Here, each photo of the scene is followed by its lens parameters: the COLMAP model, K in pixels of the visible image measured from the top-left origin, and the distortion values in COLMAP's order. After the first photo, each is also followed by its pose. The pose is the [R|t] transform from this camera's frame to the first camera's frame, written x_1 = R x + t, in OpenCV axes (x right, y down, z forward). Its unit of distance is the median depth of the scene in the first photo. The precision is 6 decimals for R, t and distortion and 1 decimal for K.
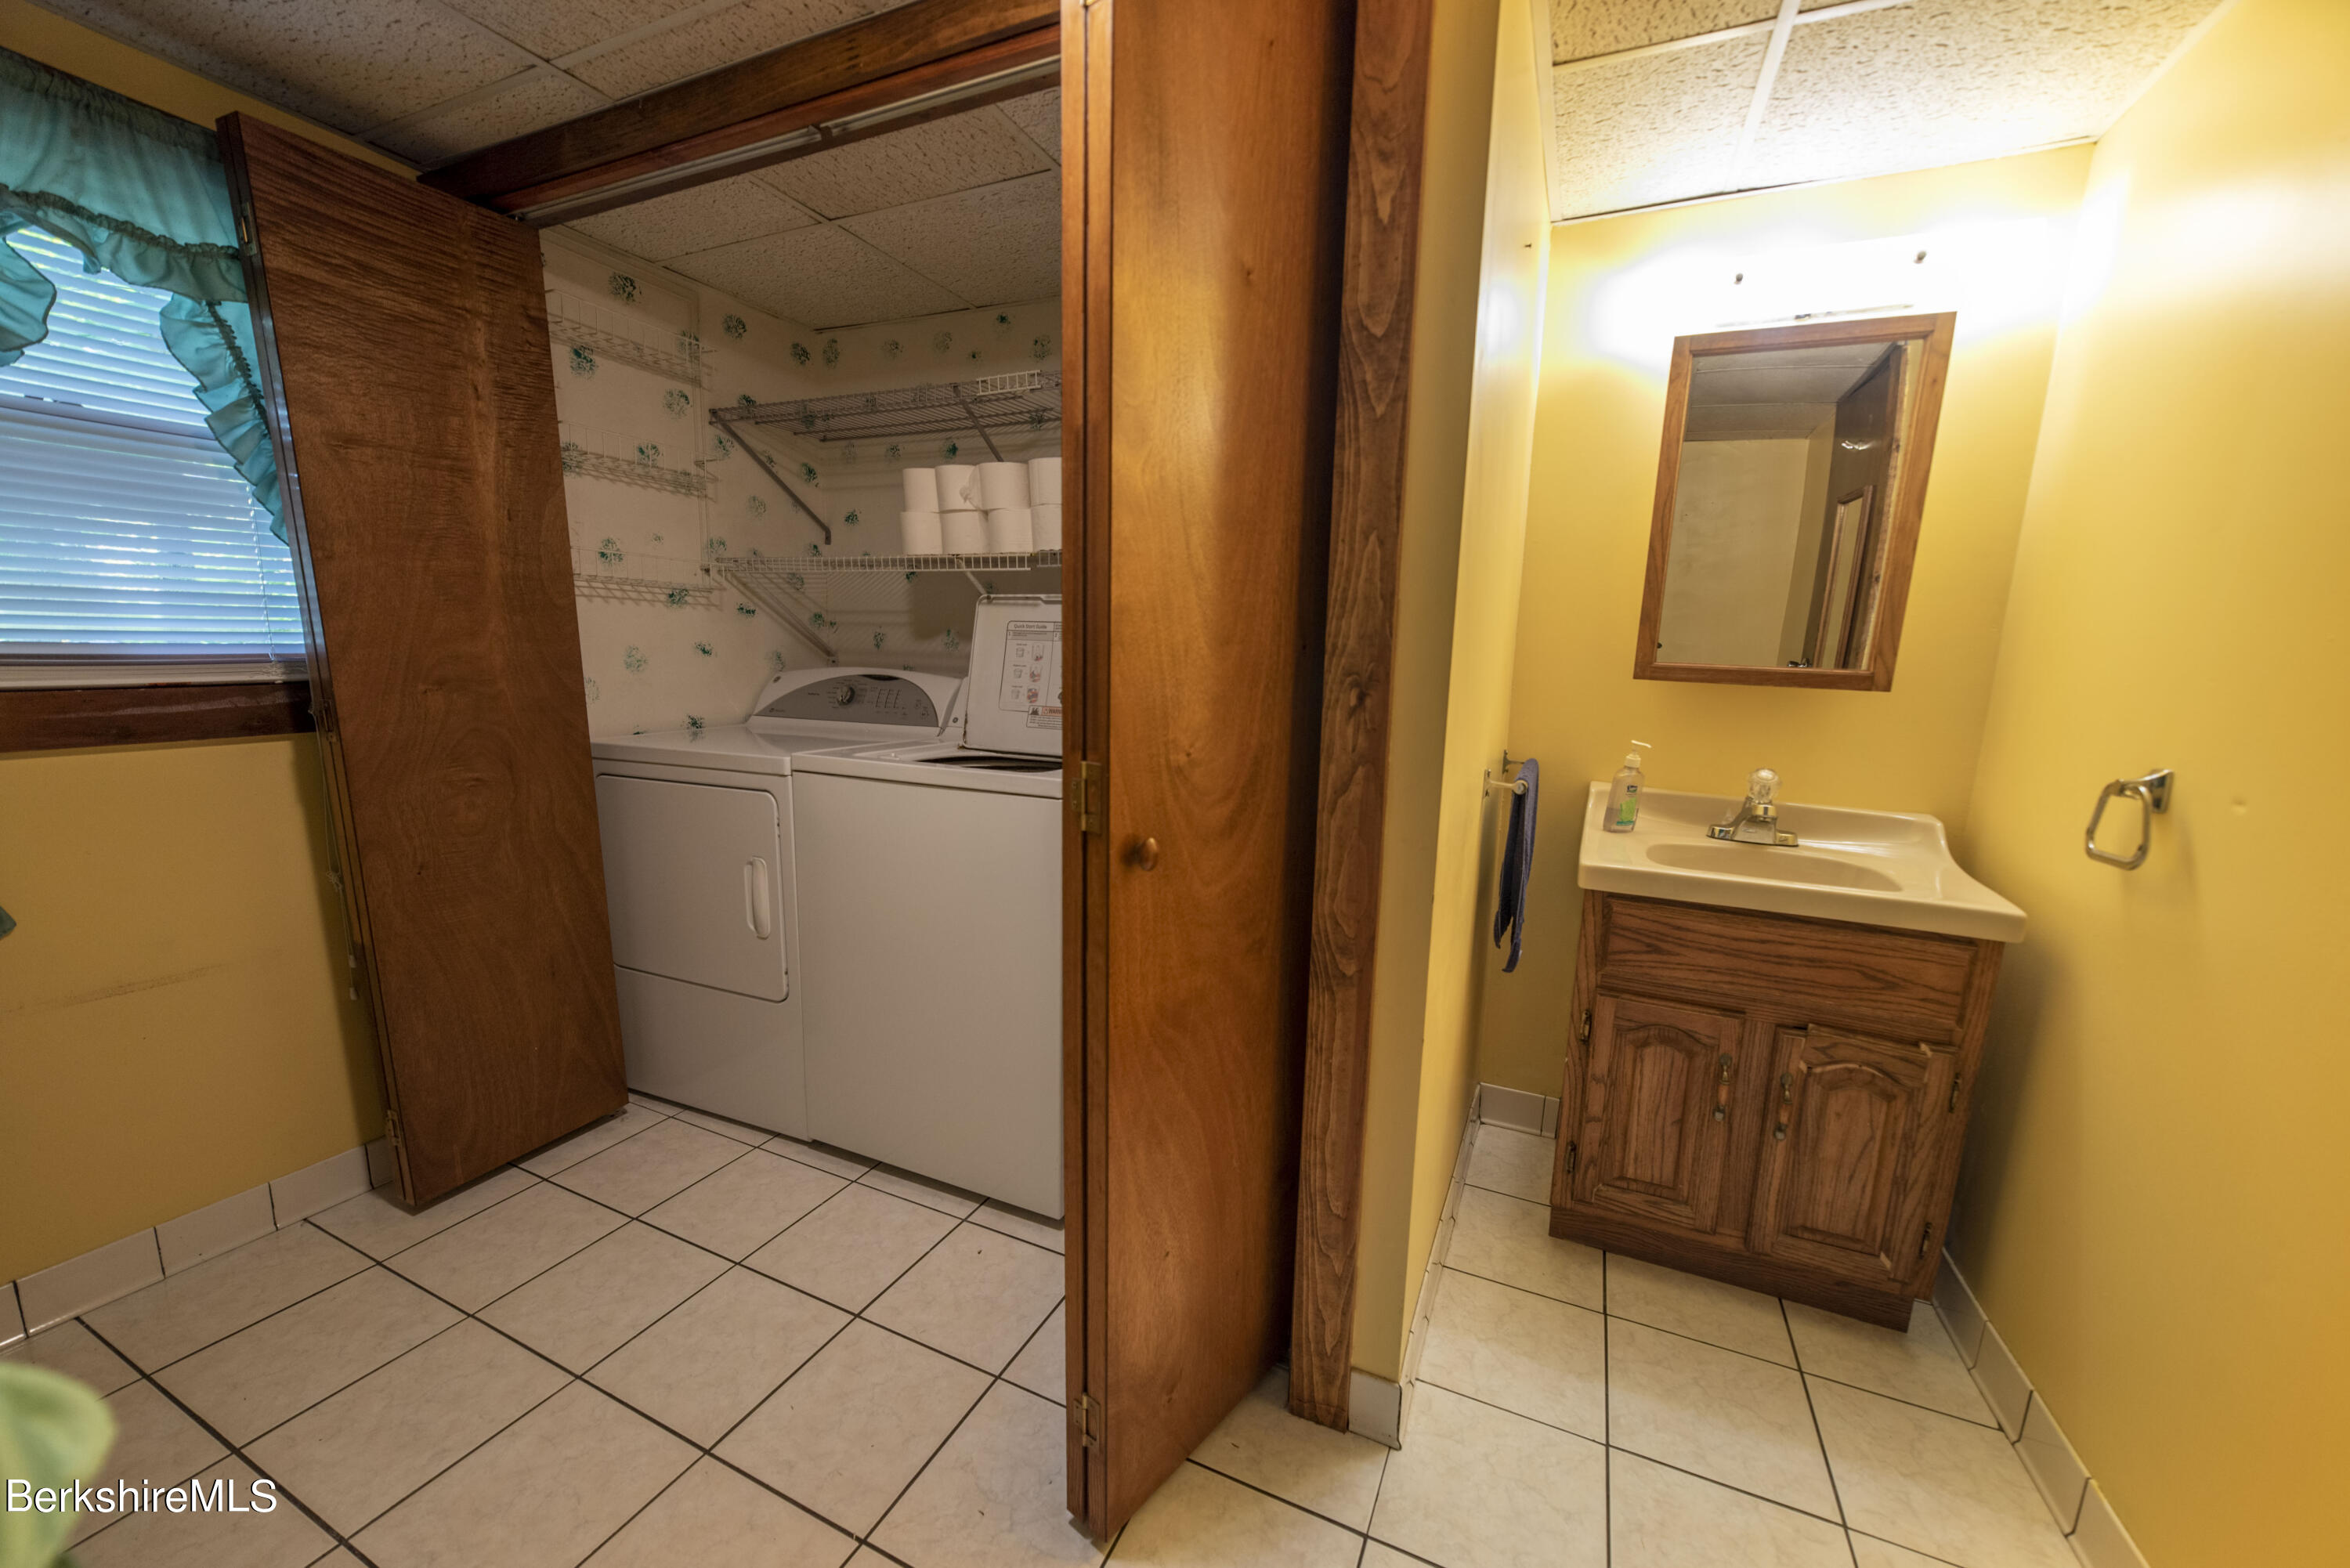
lens RADIAL K [[877.7, 0, 1174.9], [0, 877.7, 807.3], [0, 0, 1]] dist [0.001936, 0.000304]
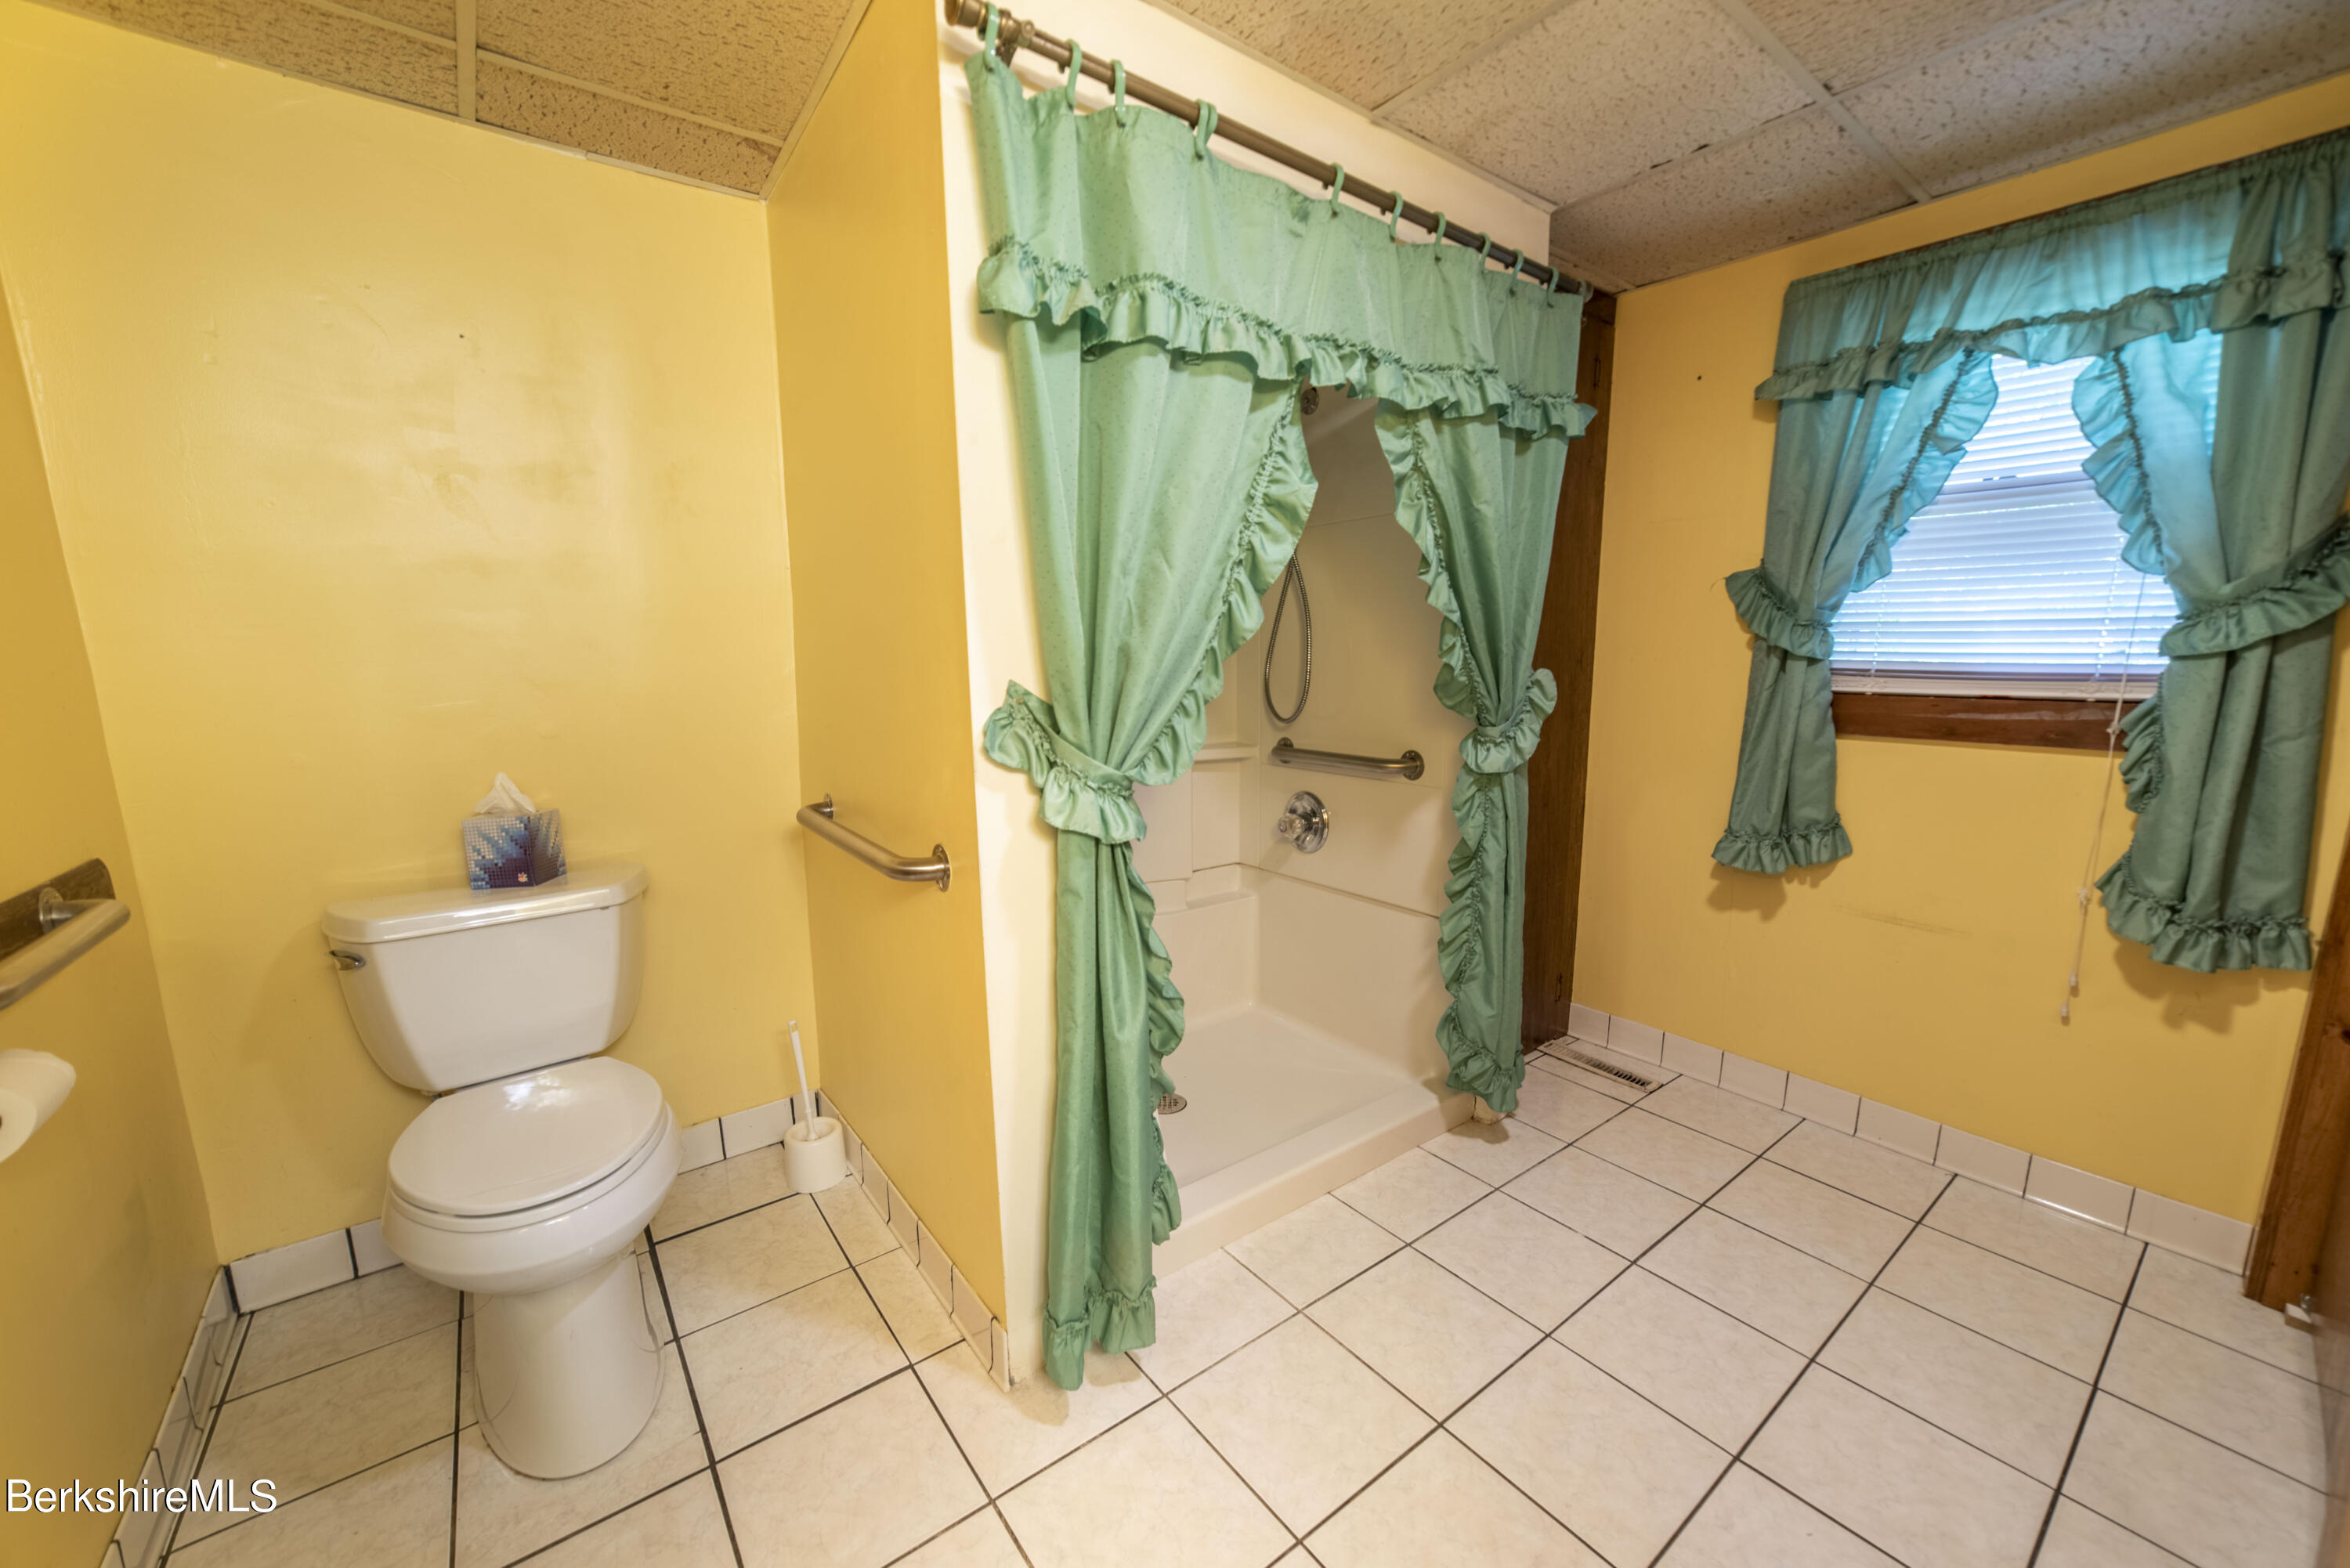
lens RADIAL K [[877.7, 0, 1170.1], [0, 877.7, 785.6], [0, 0, 1]] dist [0.001936, 0.000304]
pose [[-0.478733, 0.113815, -0.870552, 0.468358], [-0.171597, 0.960309, 0.219913, -0.095424], [0.861028, 0.254664, -0.440201, 0.601103]]
